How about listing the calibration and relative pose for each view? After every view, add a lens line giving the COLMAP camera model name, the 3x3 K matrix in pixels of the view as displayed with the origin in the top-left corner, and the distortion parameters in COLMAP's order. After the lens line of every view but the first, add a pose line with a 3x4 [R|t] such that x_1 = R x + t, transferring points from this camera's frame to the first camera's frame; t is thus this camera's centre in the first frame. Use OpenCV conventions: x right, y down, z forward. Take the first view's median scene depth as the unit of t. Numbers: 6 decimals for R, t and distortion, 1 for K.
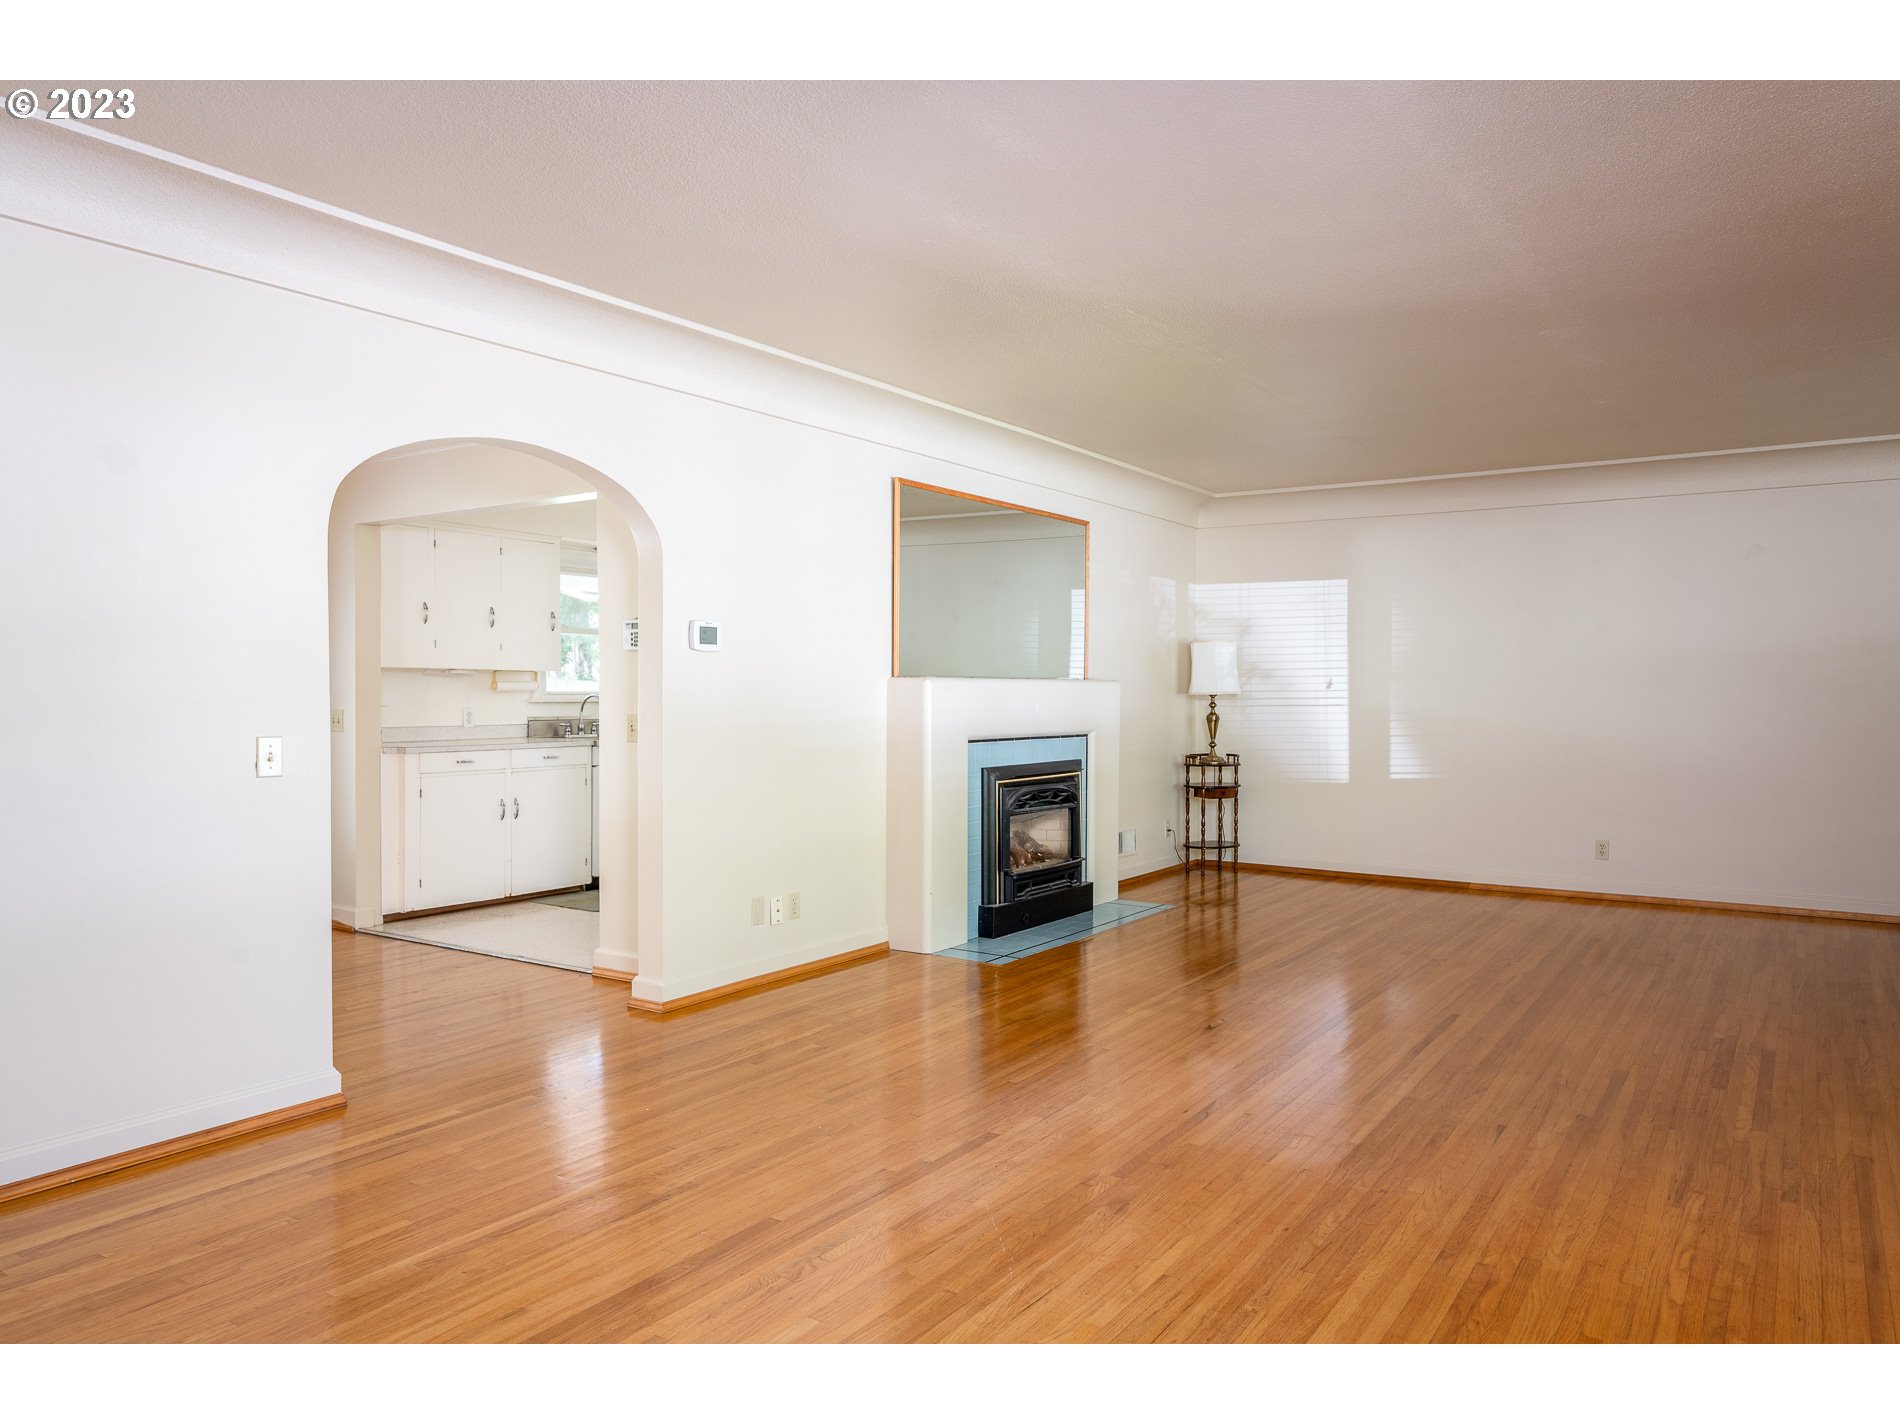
lens RADIAL K [[1261.1, 0, 1001.4], [0, 1261.1, 712.1], [0, 0, 1]] dist [0.003165, 0.002214]
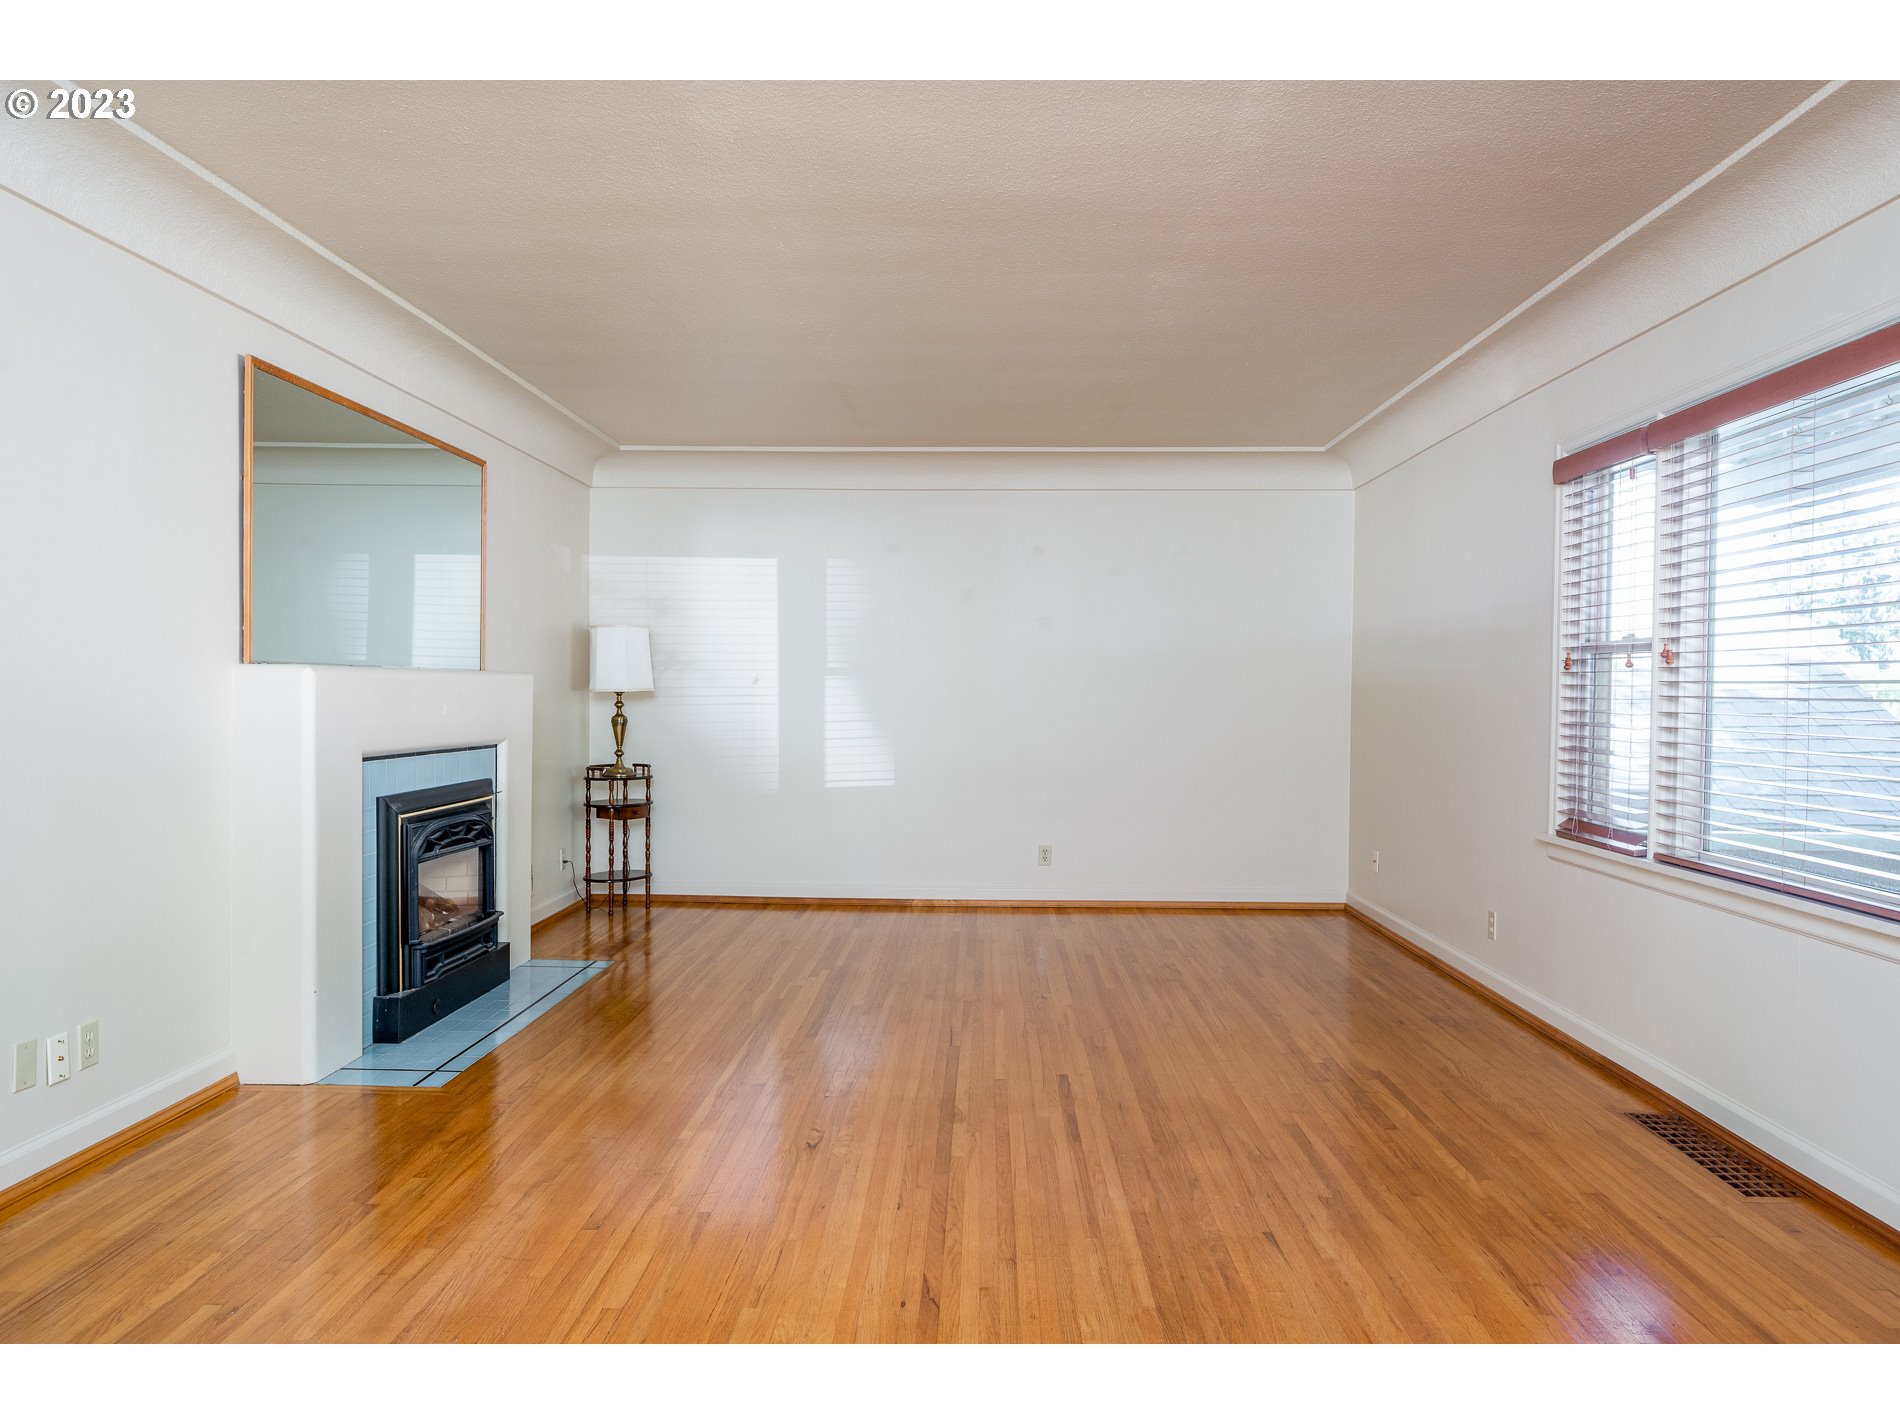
lens RADIAL K [[1309.0, 0, 950.0], [0, 1309.0, 712.5], [0, 0, 1]] dist [0.002008, 0.001044]
pose [[0.857431, -0.005612, 0.514569, -0.104183], [0.004408, 0.999984, 0.003561, -0.003100], [-0.514580, -0.000785, 0.857442, 0.203378]]
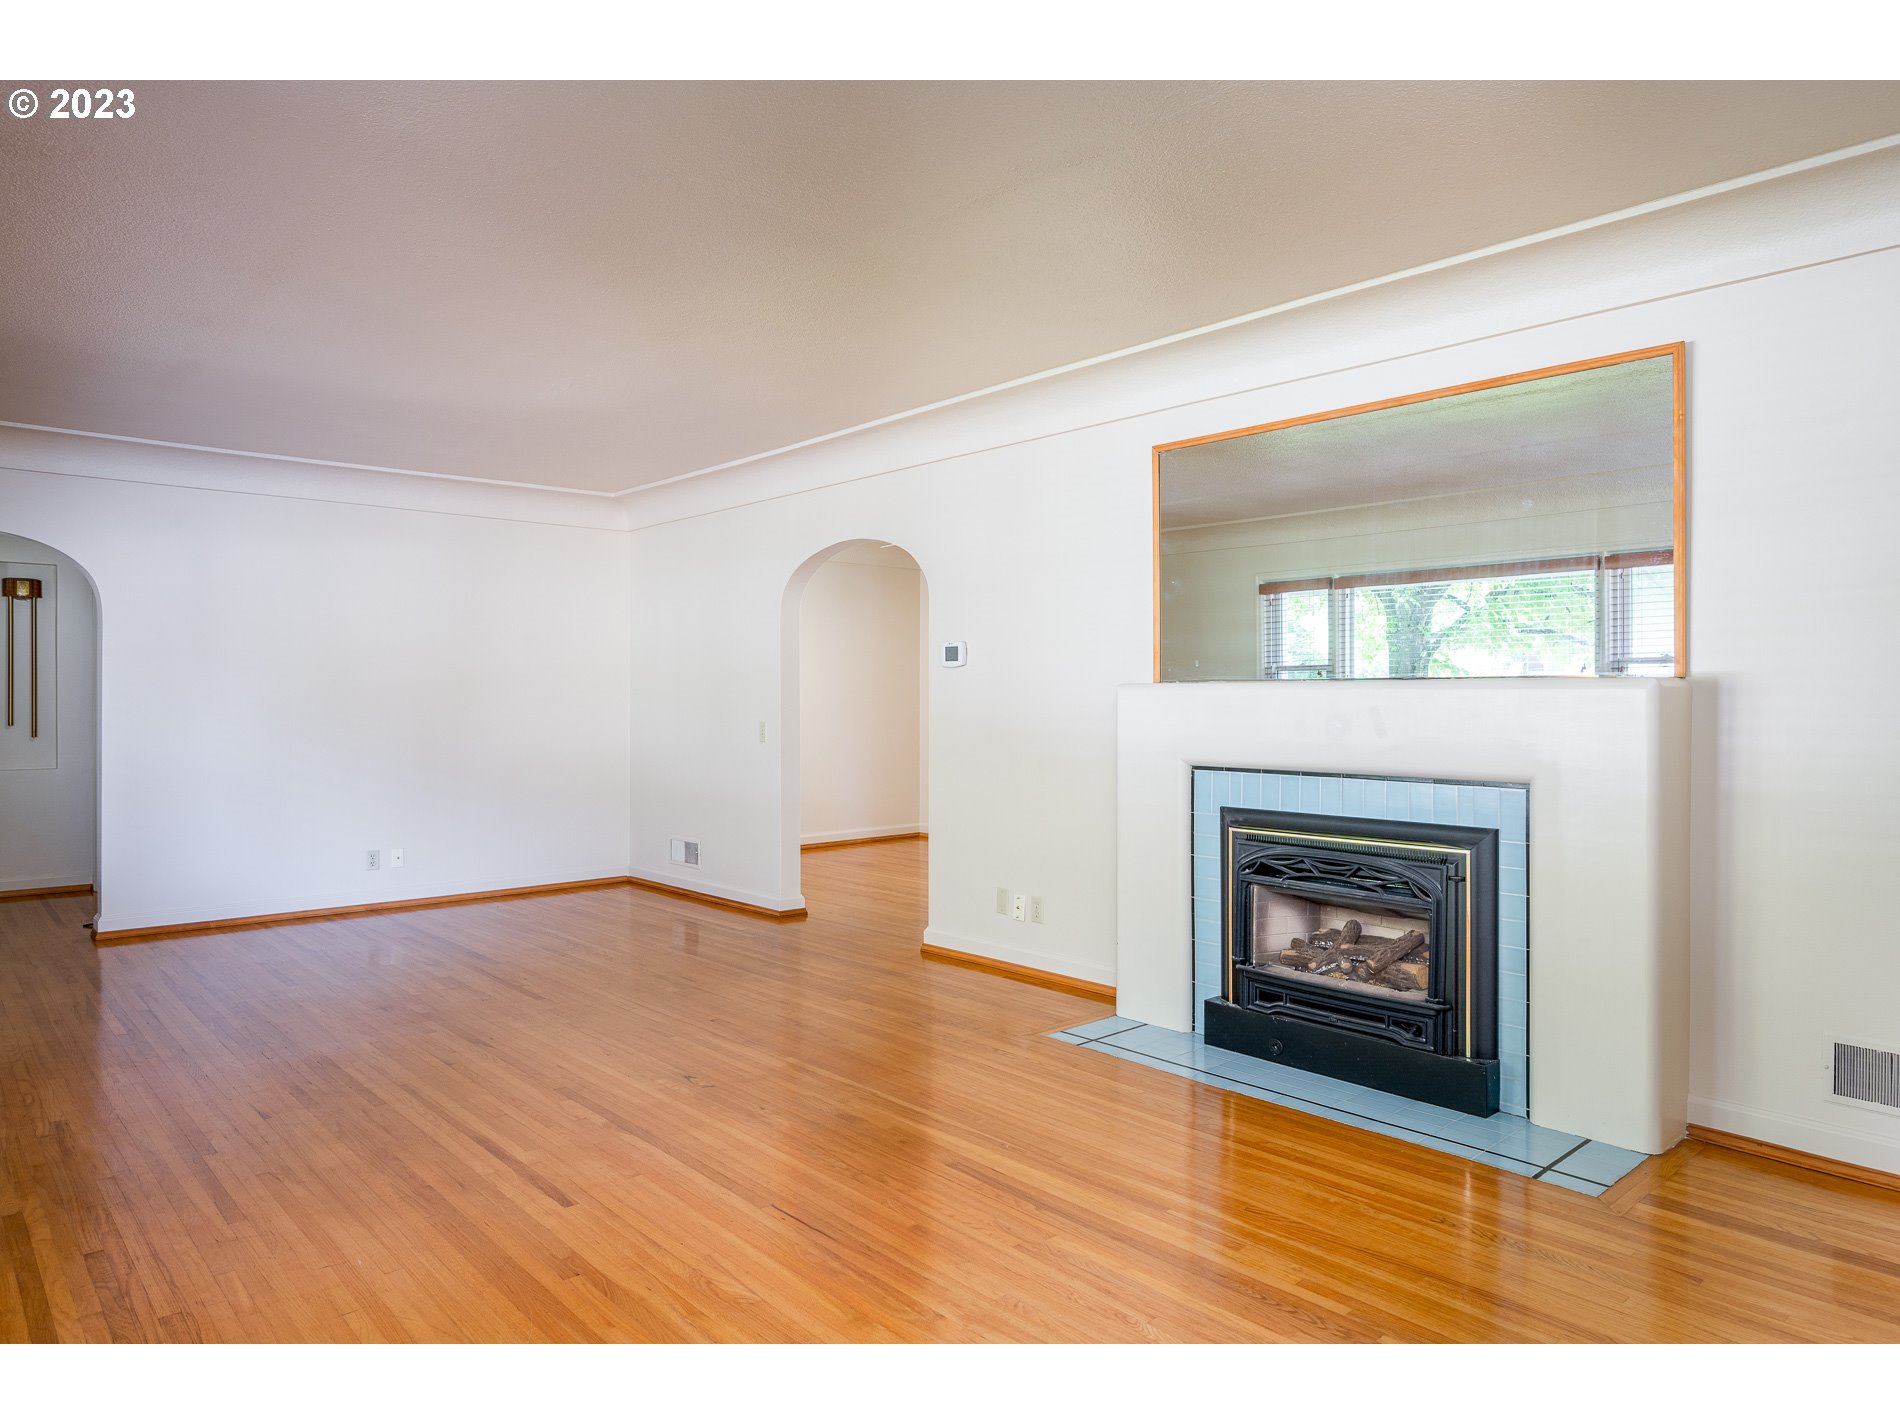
lens RADIAL K [[1194.7, 0, 950.0], [0, 1194.7, 712.5], [0, 0, 1]] dist [0.003744, -0.000453]
pose [[-0.266889, 0.009912, -0.963676, 0.618206], [-0.016301, 0.999758, 0.014798, -0.015429], [0.963589, 0.019659, -0.266663, 0.931654]]
